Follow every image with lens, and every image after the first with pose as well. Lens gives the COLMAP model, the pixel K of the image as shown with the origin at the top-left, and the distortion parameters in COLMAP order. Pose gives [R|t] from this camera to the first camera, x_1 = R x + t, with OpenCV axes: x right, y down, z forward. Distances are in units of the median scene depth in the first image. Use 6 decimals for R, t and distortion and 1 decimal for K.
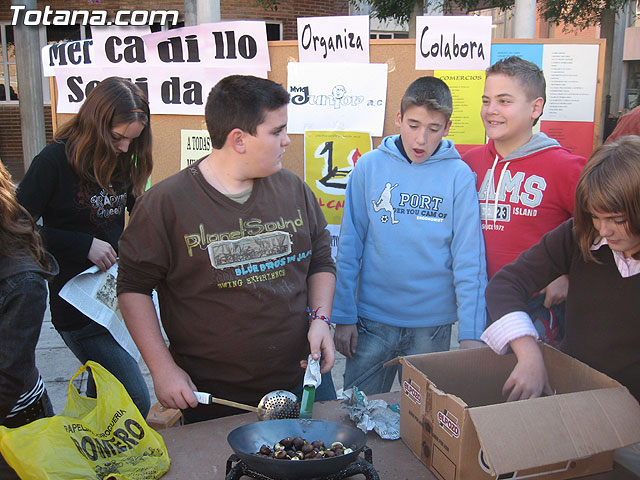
lens RADIAL K [[686.0, 0, 302.6], [0, 686.0, 242.3], [0, 0, 1]] dist [-0.122336, 0.090661]
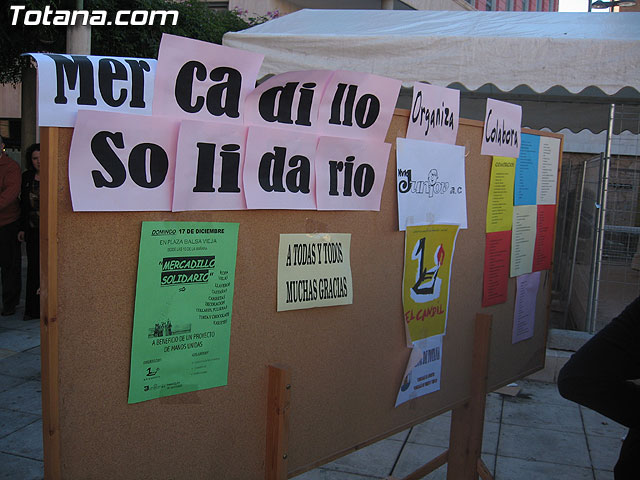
lens RADIAL K [[686.0, 0, 302.6], [0, 686.0, 242.3], [0, 0, 1]] dist [-0.122336, 0.090661]
pose [[0.513257, -0.075089, 0.854944, -0.697170], [0.148704, 0.988879, -0.002421, -0.156393], [-0.845254, 0.128376, 0.518715, 0.681814]]
